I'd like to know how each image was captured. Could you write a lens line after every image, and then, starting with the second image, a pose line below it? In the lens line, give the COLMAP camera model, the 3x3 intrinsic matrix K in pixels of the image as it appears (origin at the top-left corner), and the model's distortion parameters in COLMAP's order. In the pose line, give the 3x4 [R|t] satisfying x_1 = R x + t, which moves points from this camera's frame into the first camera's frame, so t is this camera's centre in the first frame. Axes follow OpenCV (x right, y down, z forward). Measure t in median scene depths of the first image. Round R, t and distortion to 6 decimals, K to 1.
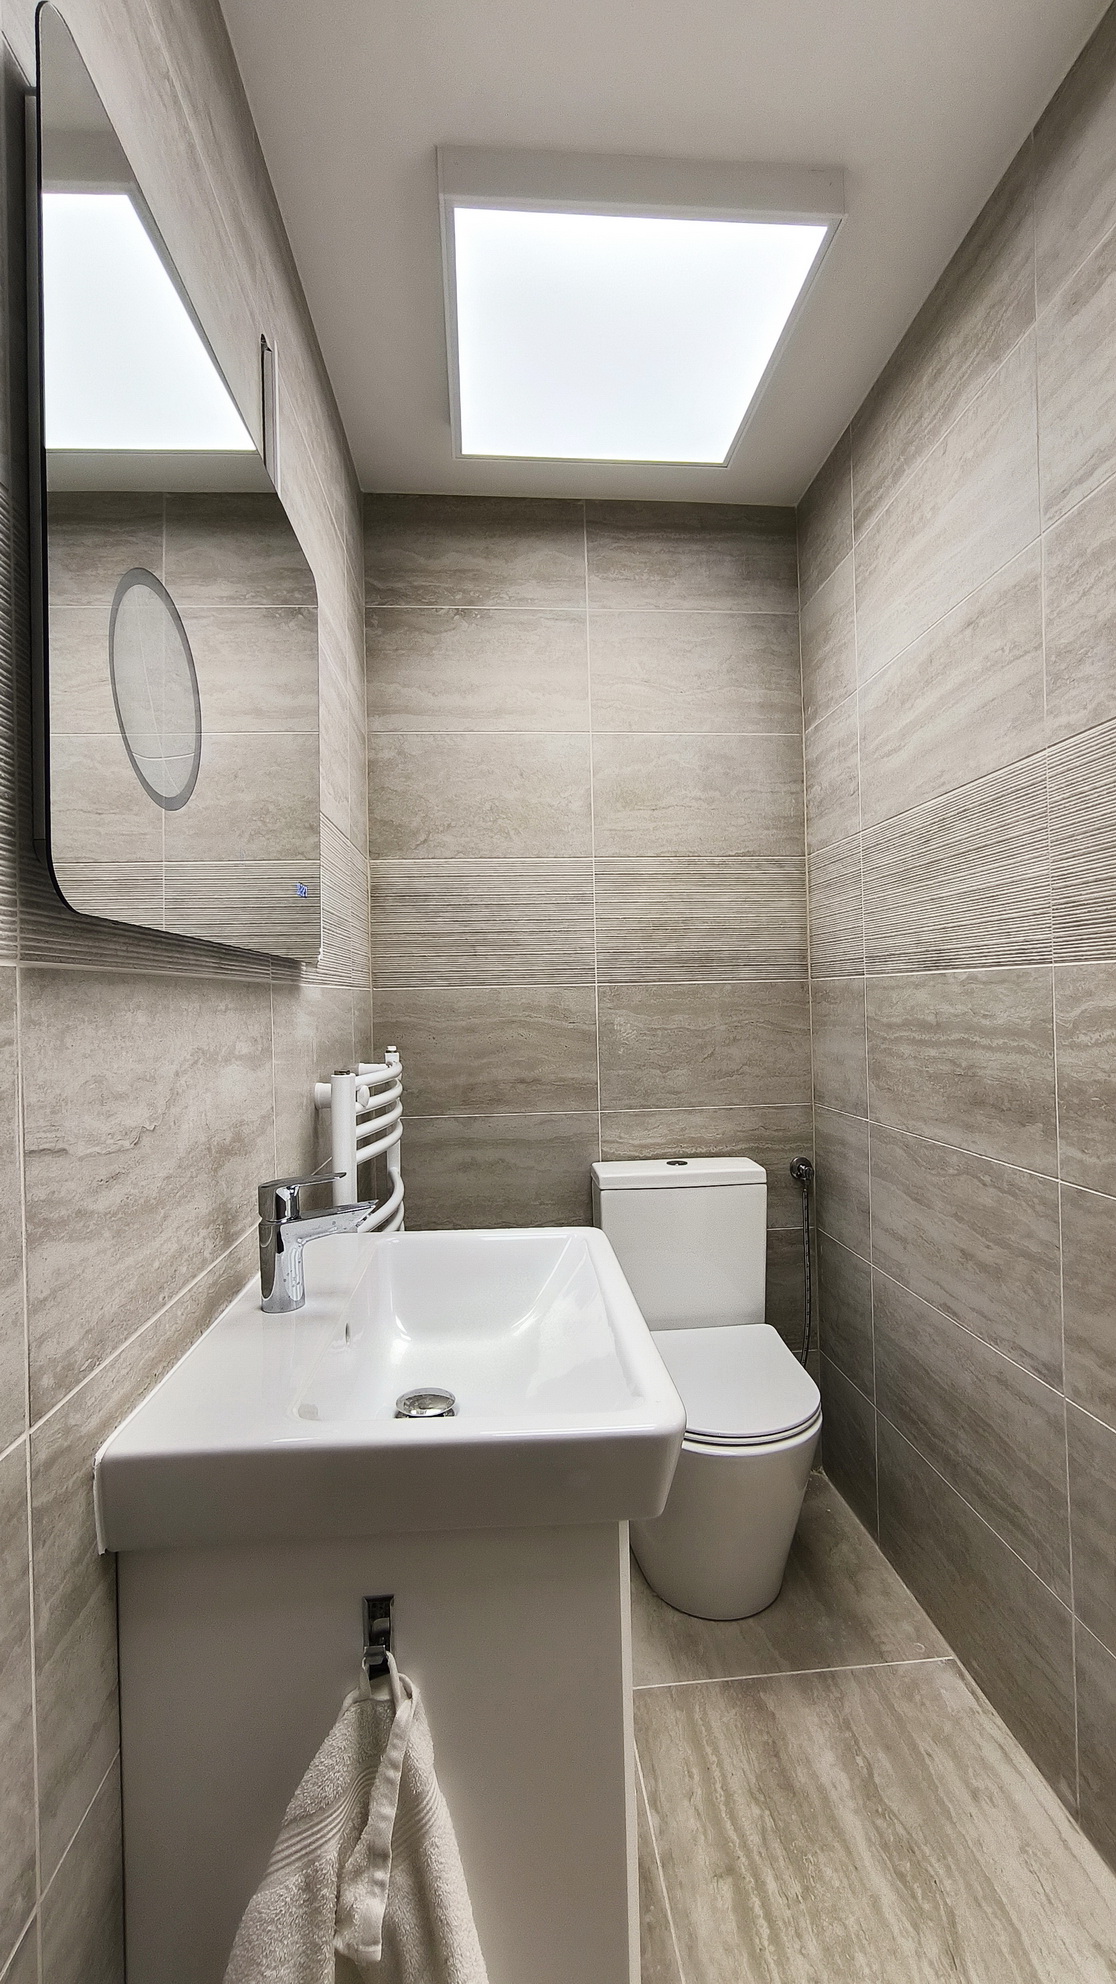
lens RADIAL K [[850.8, 0, 570.0], [0, 850.8, 994.6], [0, 0, 1]] dist [-0.022332, 0.009962]
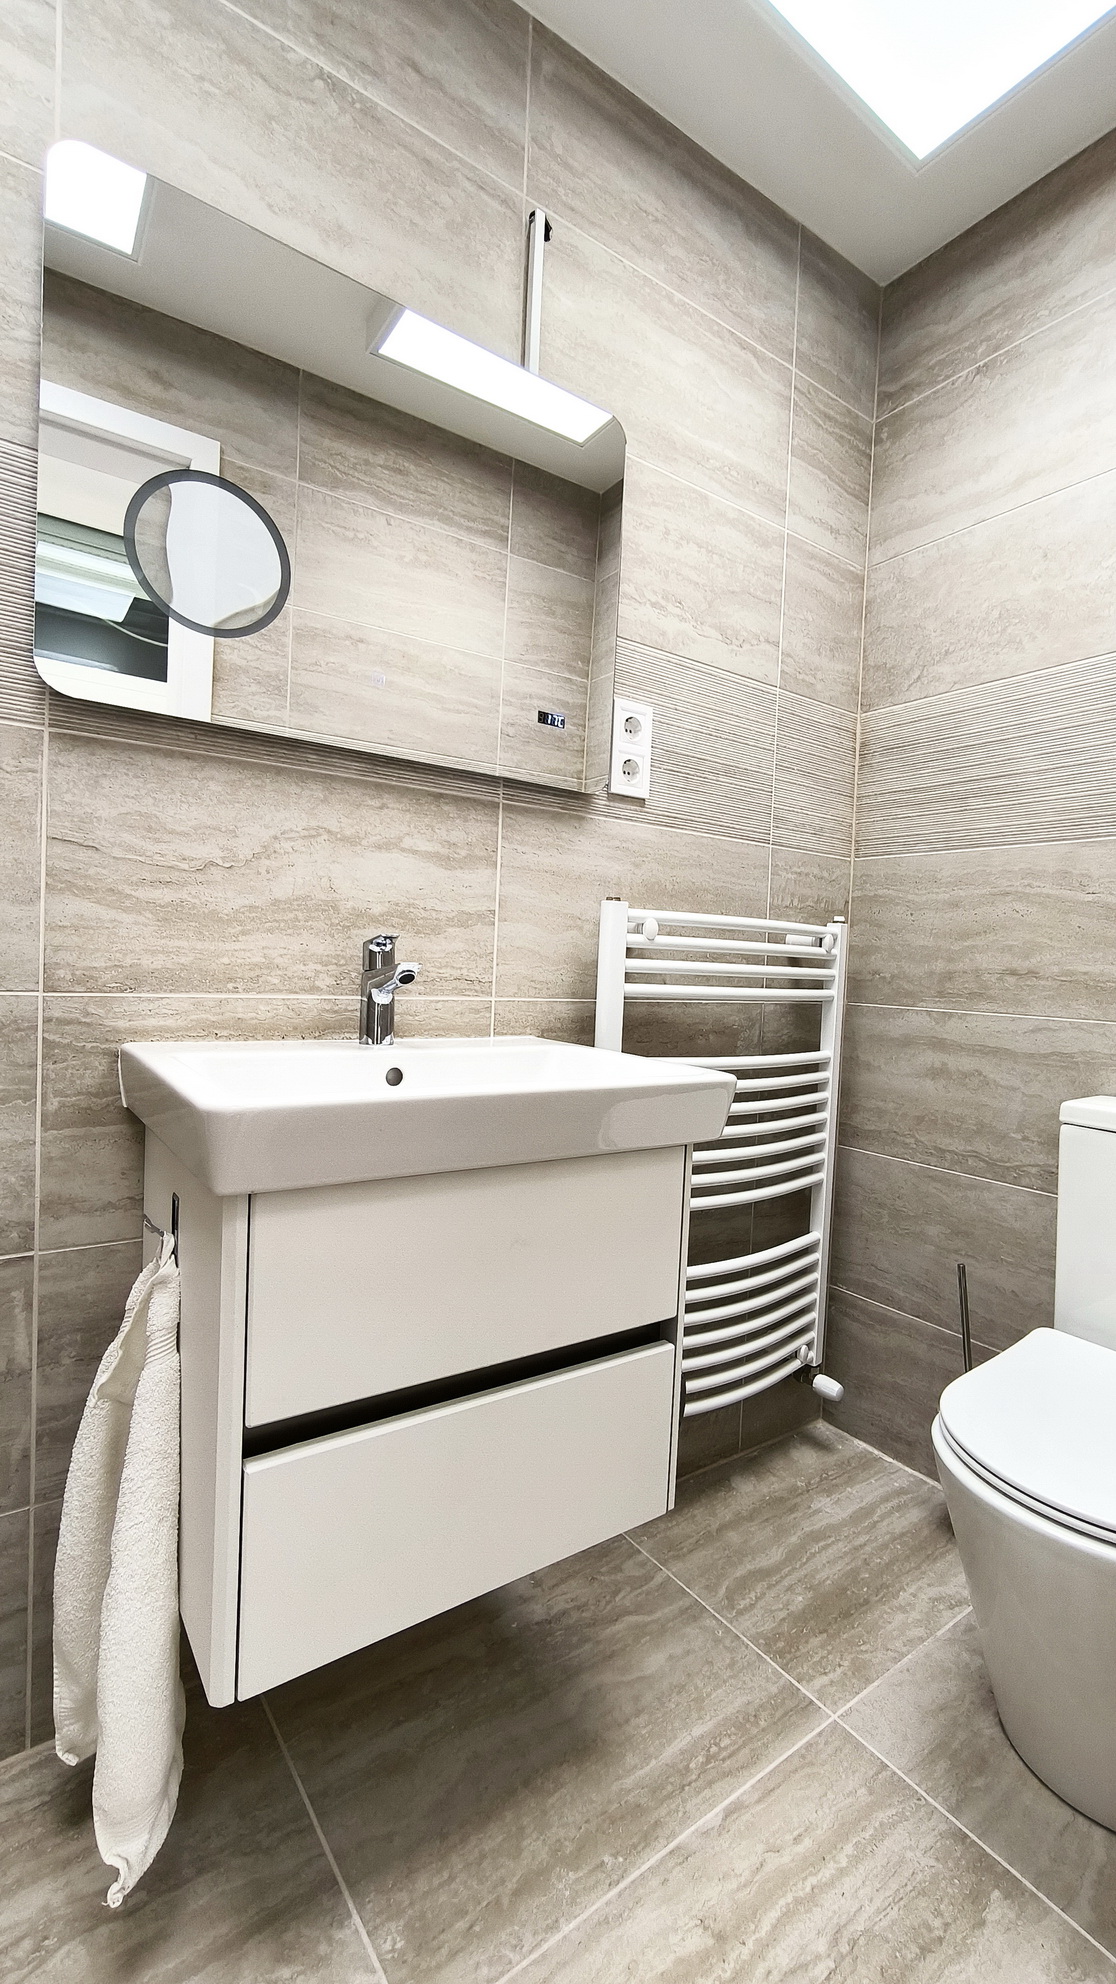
lens RADIAL K [[850.8, 0, 549.4], [0, 850.8, 993.4], [0, 0, 1]] dist [-0.022332, 0.009962]
pose [[0.511319, 0.078360, -0.855811, 0.378332], [-0.048150, 0.996882, 0.062508, 0.093591], [0.858041, 0.009246, 0.513498, 0.265312]]
